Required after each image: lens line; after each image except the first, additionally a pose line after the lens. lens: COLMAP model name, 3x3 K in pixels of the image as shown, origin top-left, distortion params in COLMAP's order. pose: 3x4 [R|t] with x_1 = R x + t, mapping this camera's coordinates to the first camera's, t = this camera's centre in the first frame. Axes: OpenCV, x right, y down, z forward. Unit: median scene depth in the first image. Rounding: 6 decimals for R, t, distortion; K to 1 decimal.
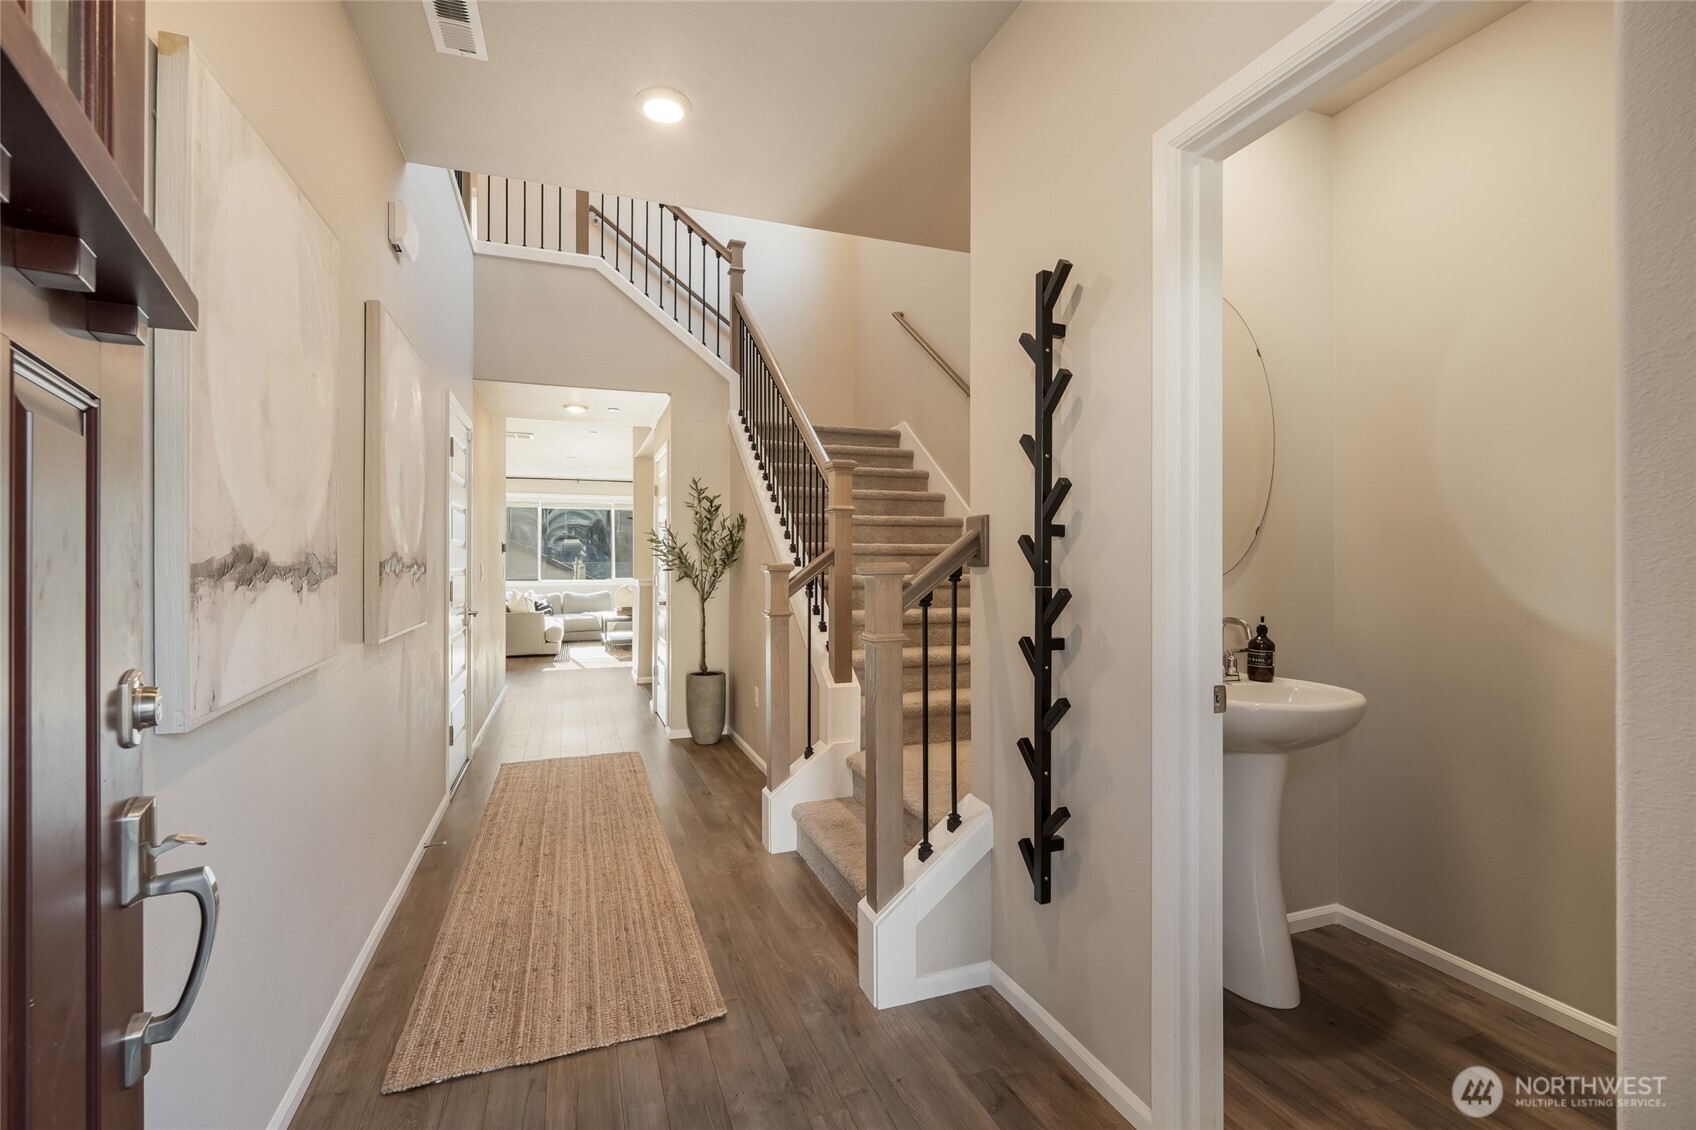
lens RADIAL K [[748.5, 0, 849.3], [0, 748.5, 562.8], [0, 0, 1]] dist [-0.000938, -0.000041]
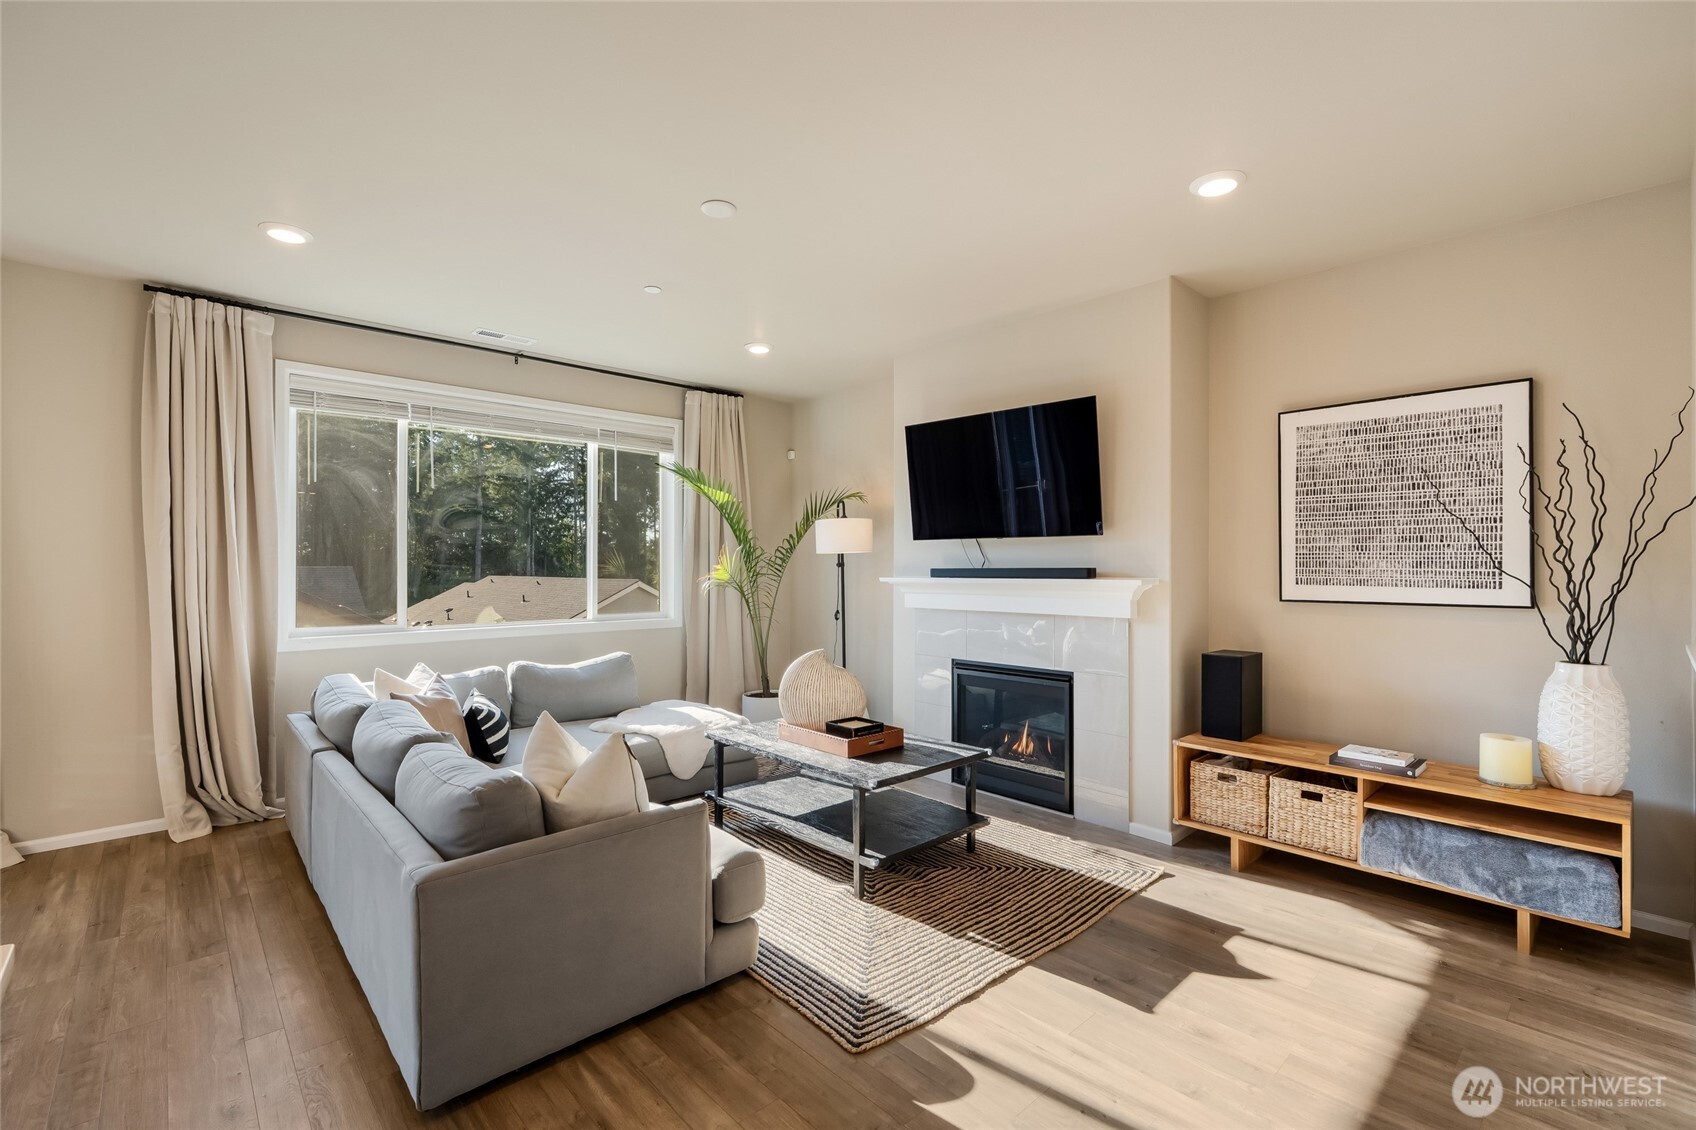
lens RADIAL K [[748.5, 0, 849.3], [0, 748.5, 562.8], [0, 0, 1]] dist [-0.000938, -0.000041]
pose [[0.927591, -0.000716, 0.373596, -0.349189], [0.001259, 0.999998, -0.001210, -0.007578], [-0.373594, 0.001593, 0.927591, 0.582848]]
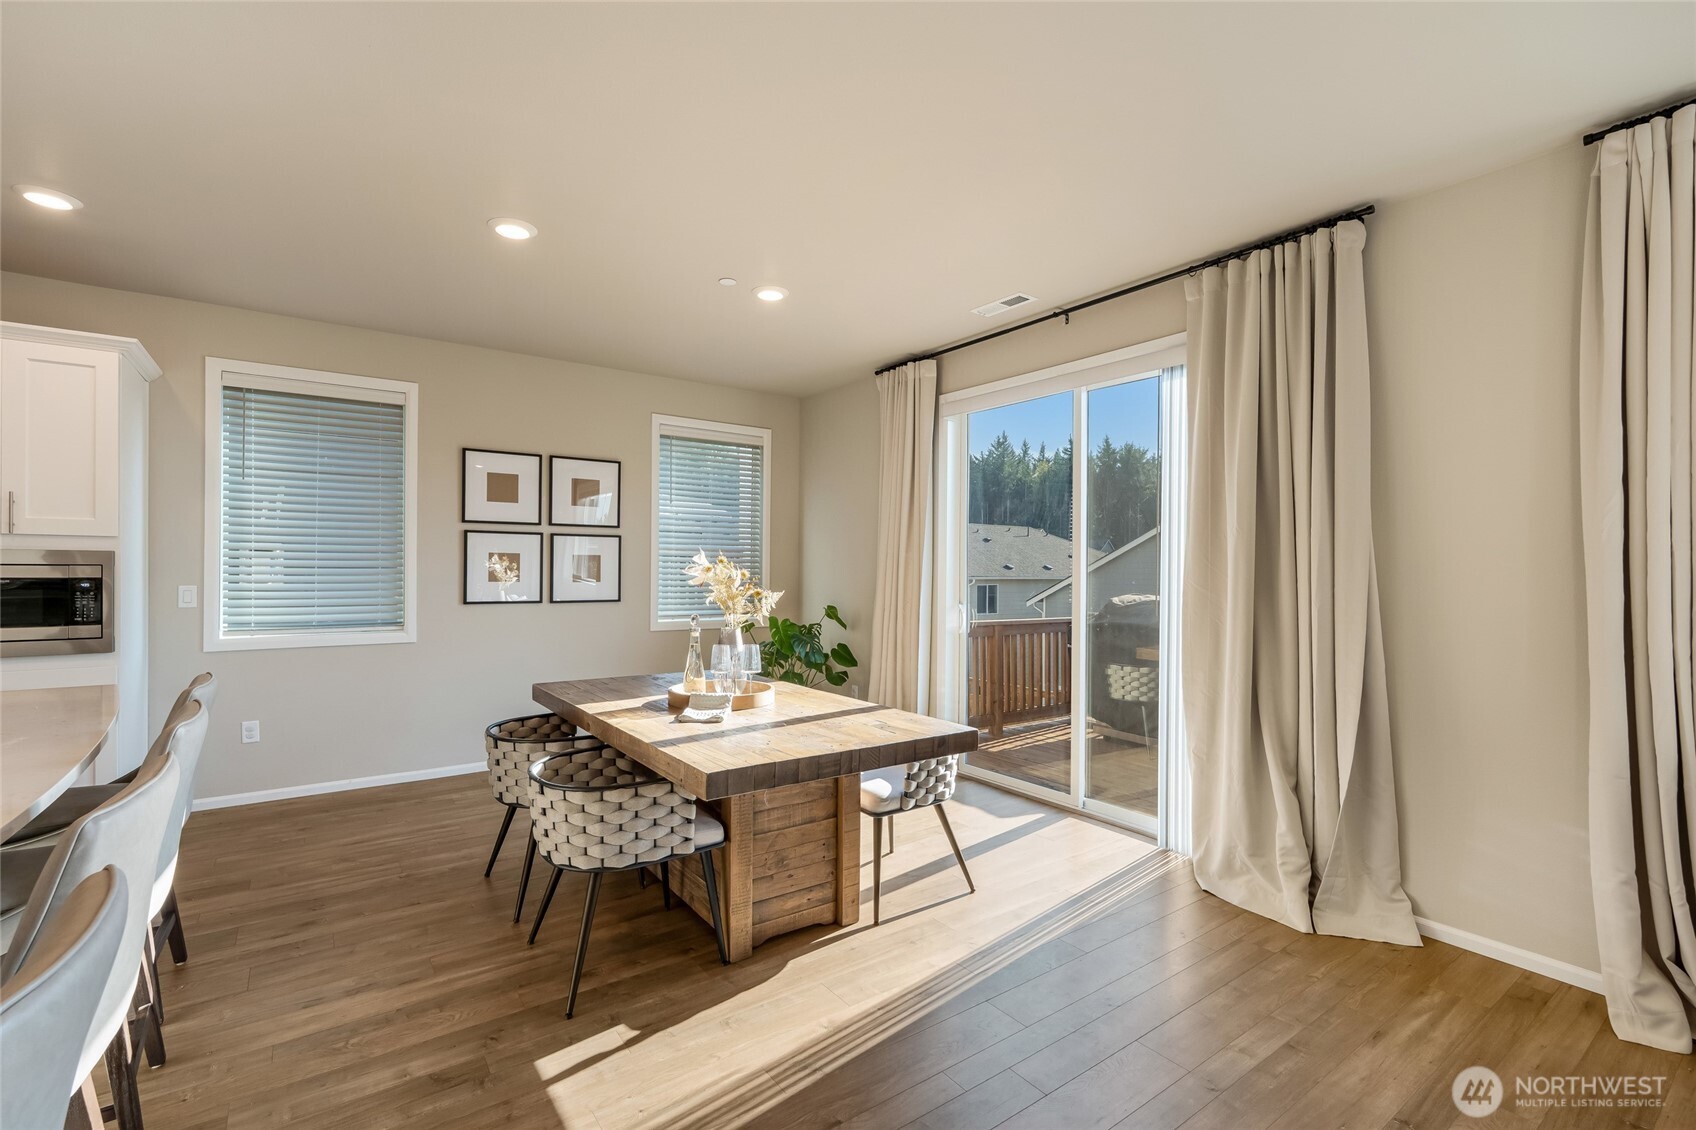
lens RADIAL K [[748.5, 0, 849.3], [0, 748.5, 562.8], [0, 0, 1]] dist [-0.000938, -0.000041]
pose [[0.256788, 0.002350, -0.966465, -0.360052], [-0.005818, 0.999983, 0.000886, -0.008714], [0.966450, 0.005395, 0.256797, 0.714430]]
